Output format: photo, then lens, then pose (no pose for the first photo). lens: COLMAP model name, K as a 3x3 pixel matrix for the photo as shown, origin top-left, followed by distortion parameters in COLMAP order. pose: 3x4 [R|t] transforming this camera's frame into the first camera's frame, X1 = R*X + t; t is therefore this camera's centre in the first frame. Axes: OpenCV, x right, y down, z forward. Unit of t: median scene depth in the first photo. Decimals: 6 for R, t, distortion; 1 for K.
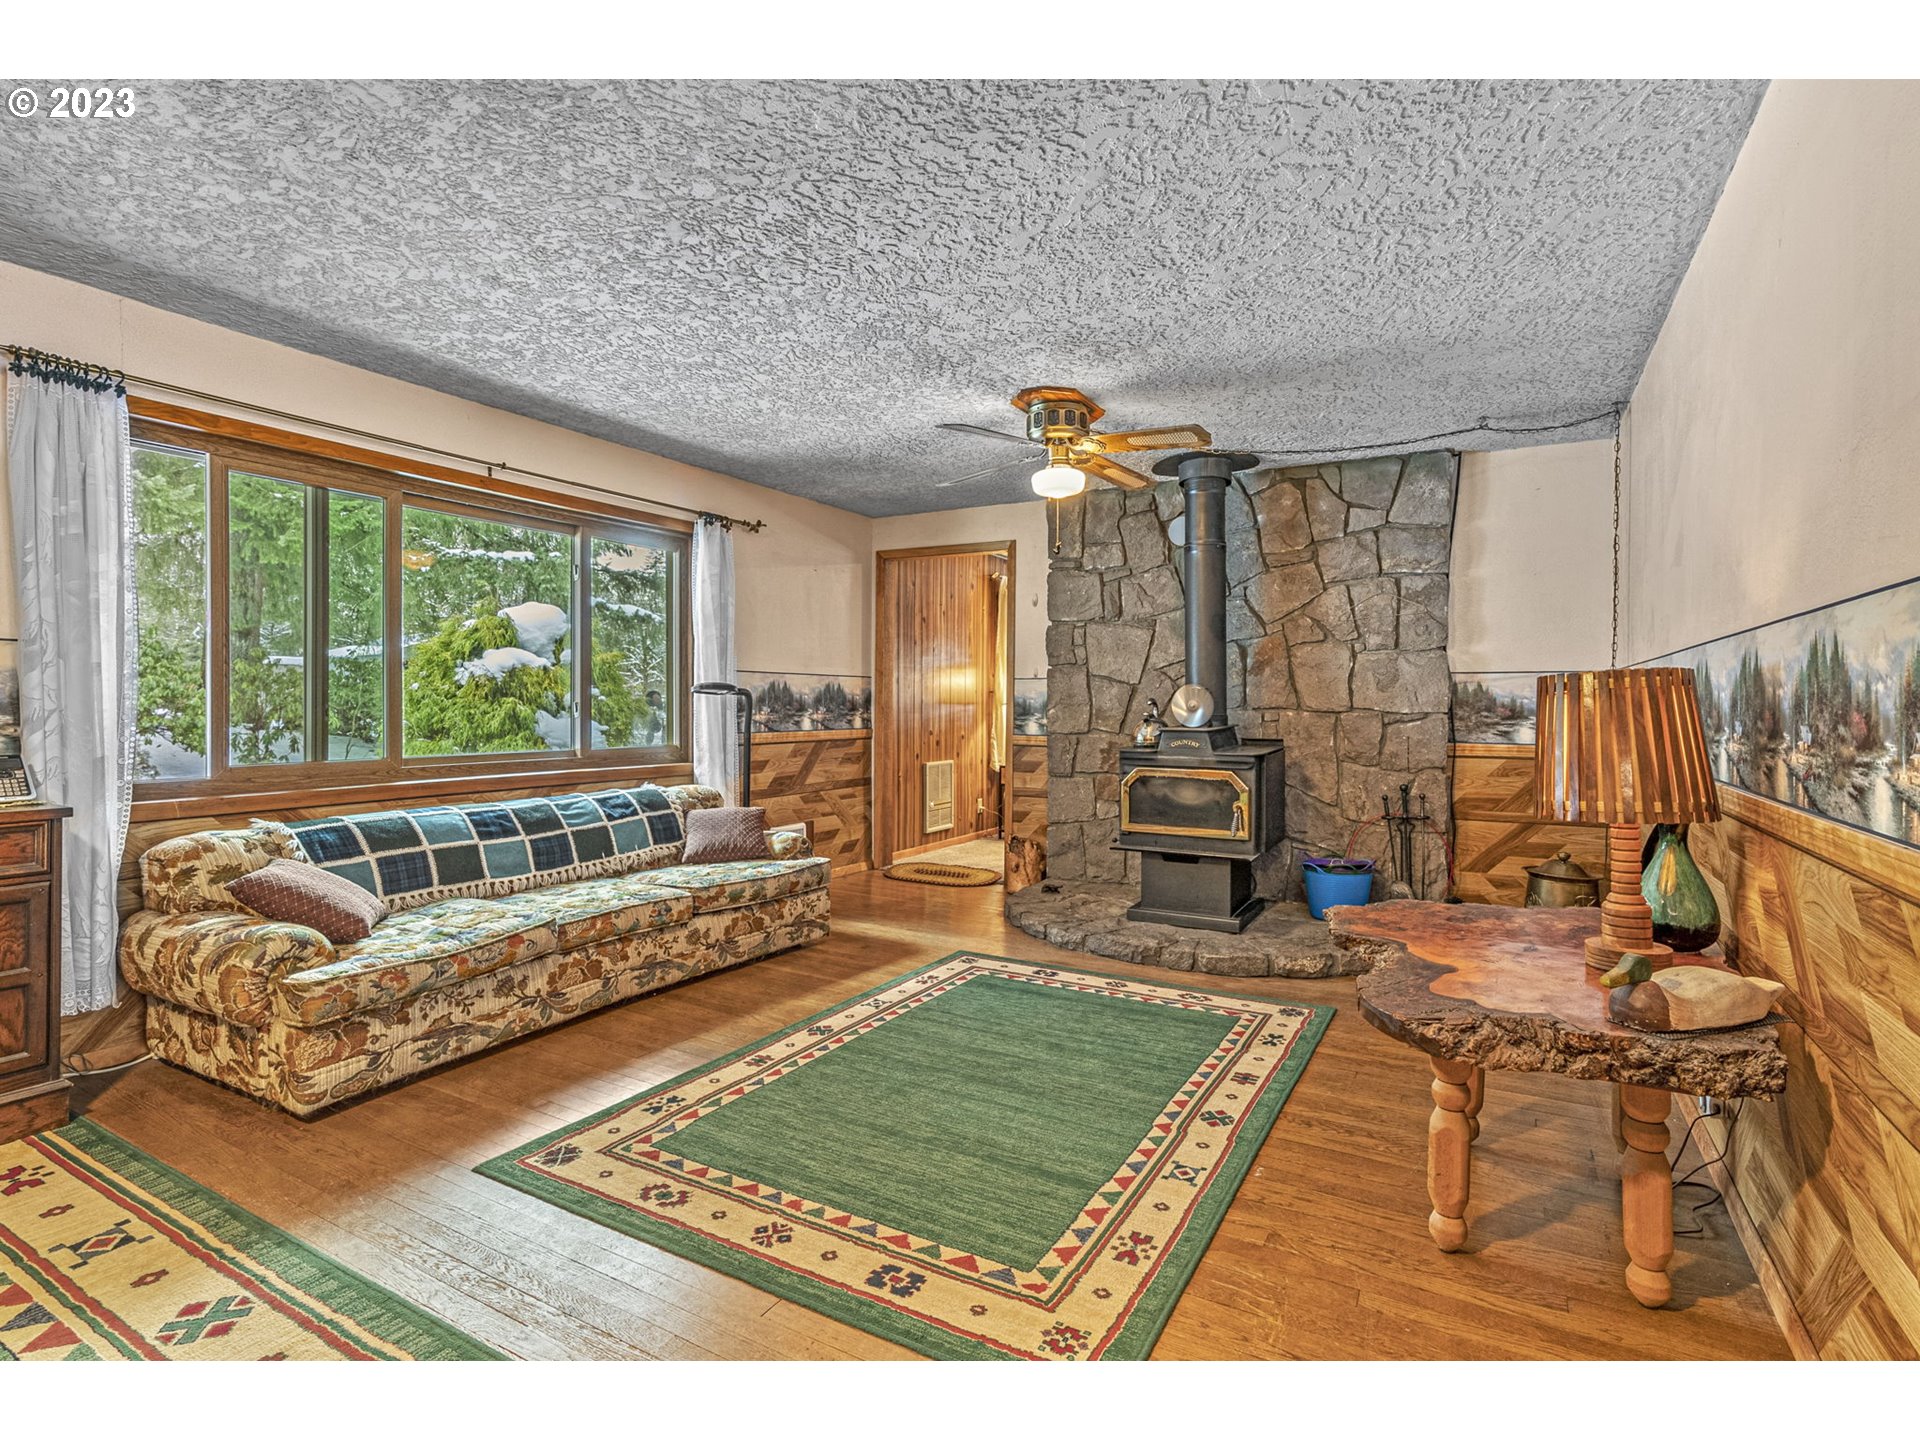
lens RADIAL K [[930.0, 0, 954.2], [0, 930.0, 707.7], [0, 0, 1]] dist [-0.013602, 0.005513]
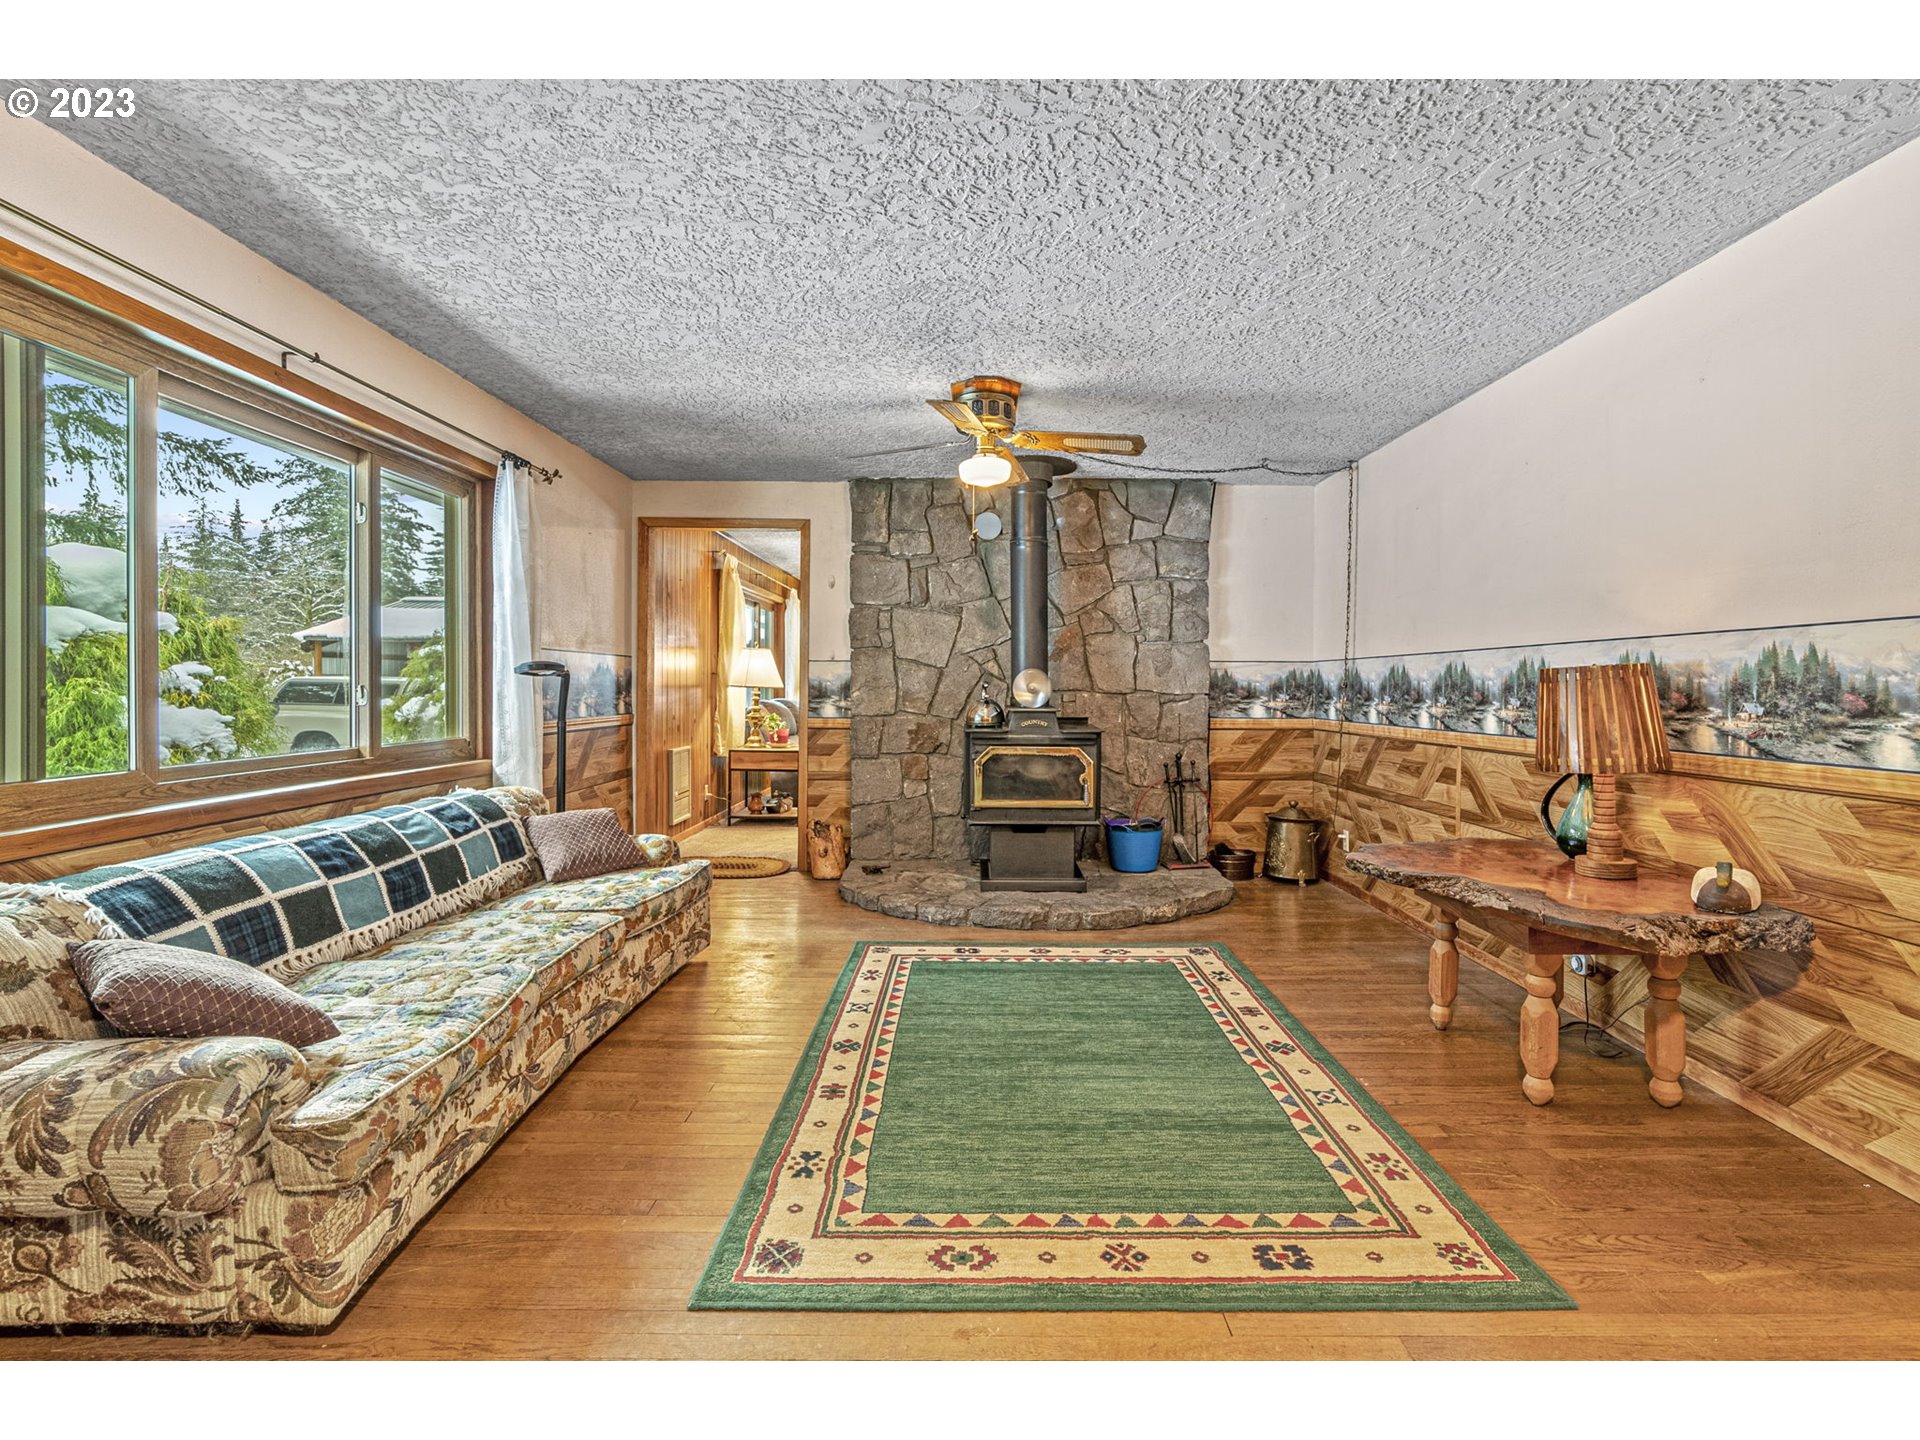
lens RADIAL K [[892.9, 0, 958.9], [0, 892.9, 693.9], [0, 0, 1]] dist [-0.014826, 0.005891]
pose [[0.870038, -0.004932, 0.492960, -0.463930], [0.001950, 0.999977, 0.006562, -0.003594], [-0.492980, -0.004747, 0.870027, 0.181063]]
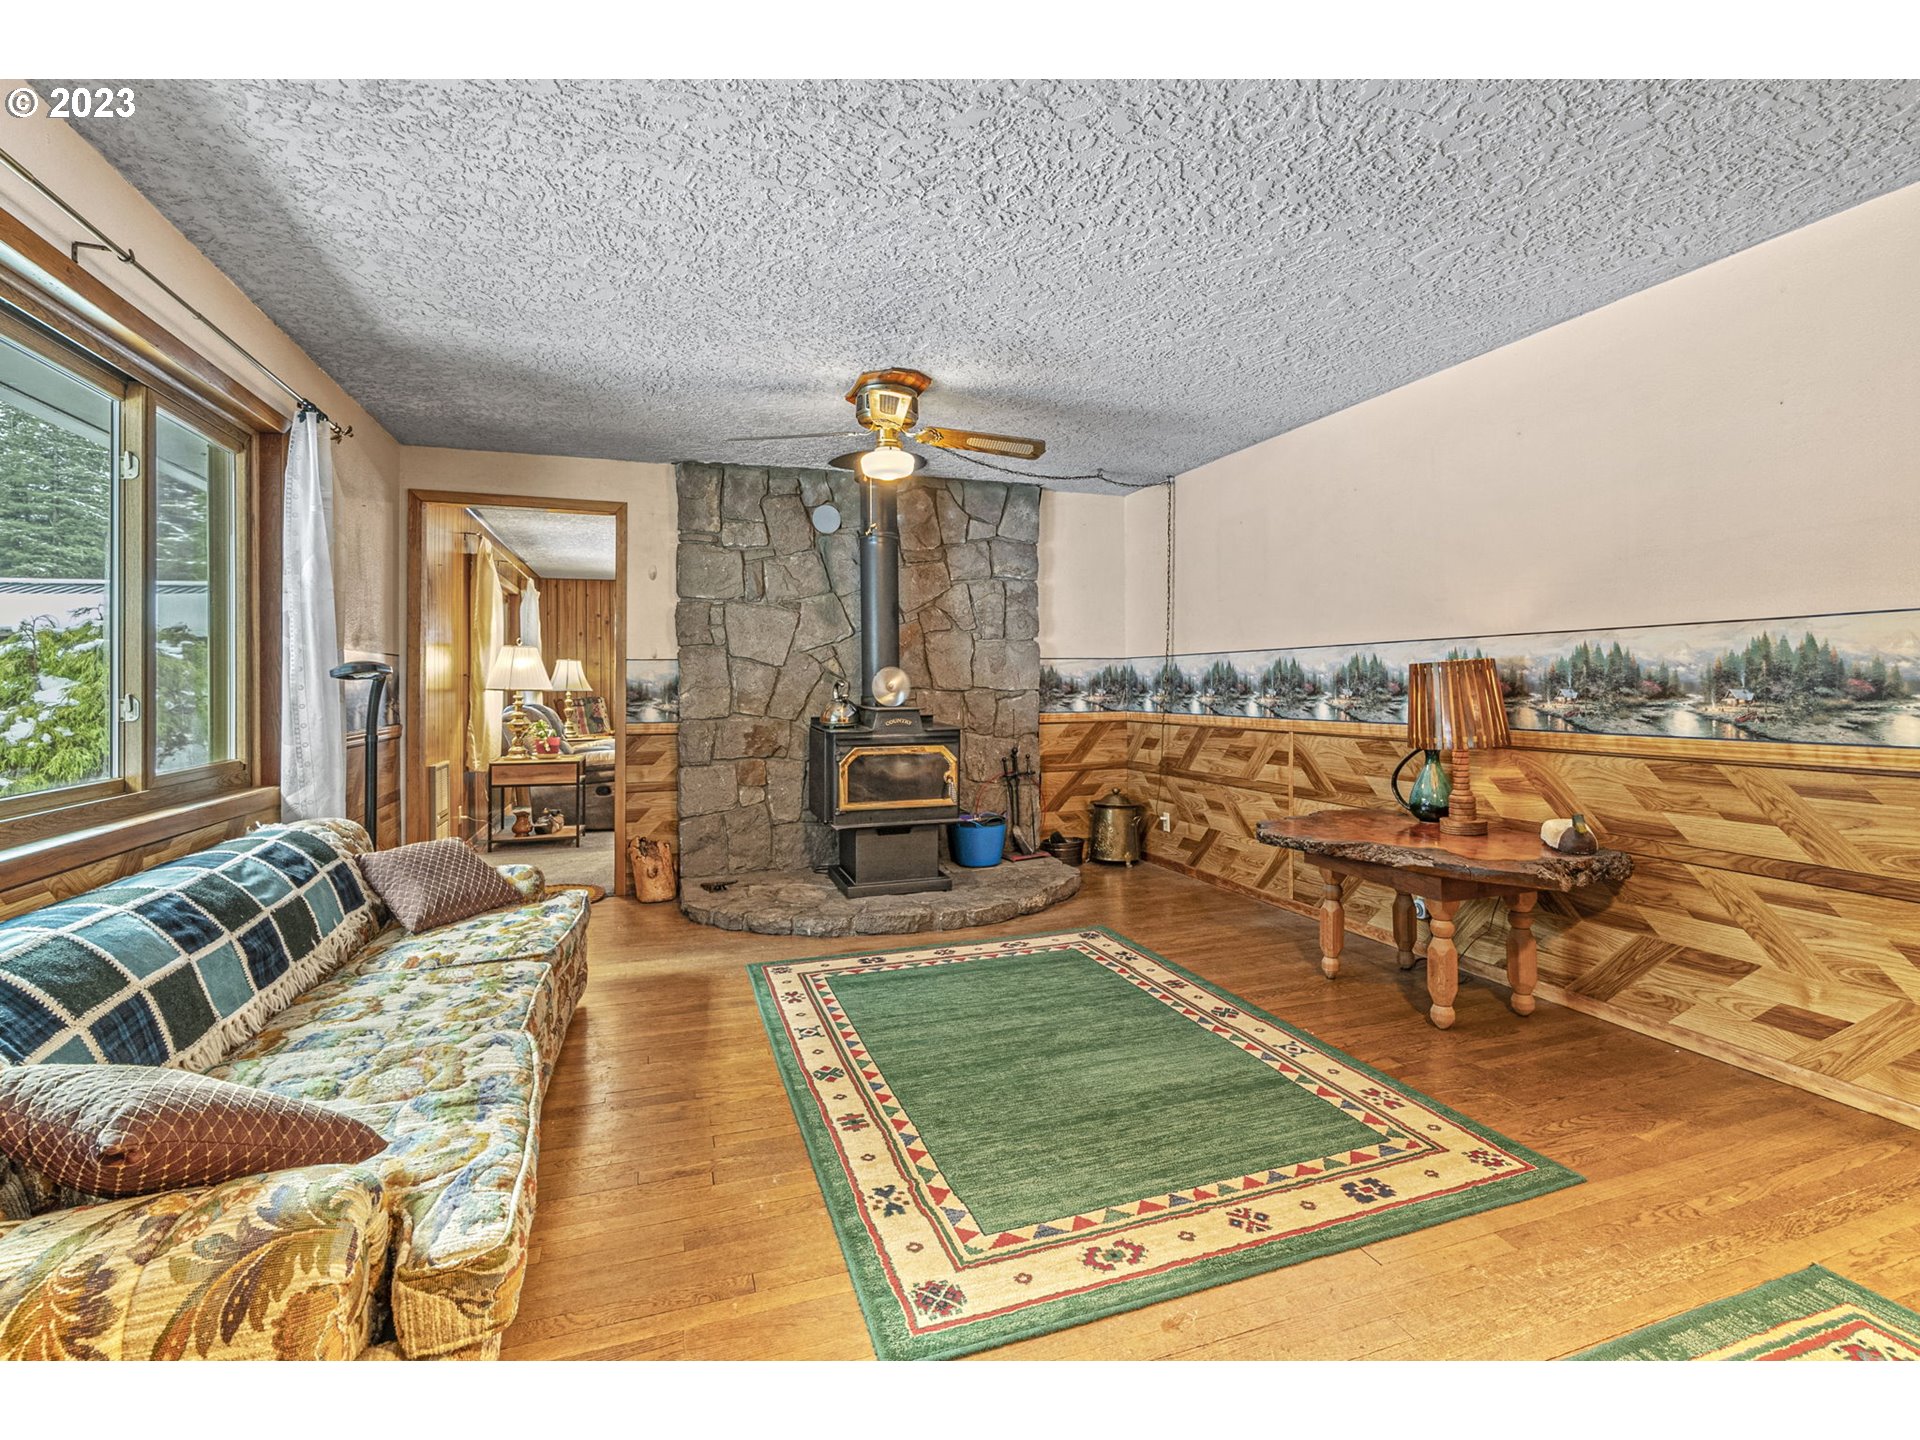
lens RADIAL K [[910.4, 0, 963.1], [0, 910.4, 675.6], [0, 0, 1]] dist [-0.013174, 0.004711]
pose [[0.652811, -0.003807, 0.757511, -0.670399], [0.016028, 0.999833, -0.008787, -0.006022], [-0.757351, 0.017878, 0.652763, 0.349892]]
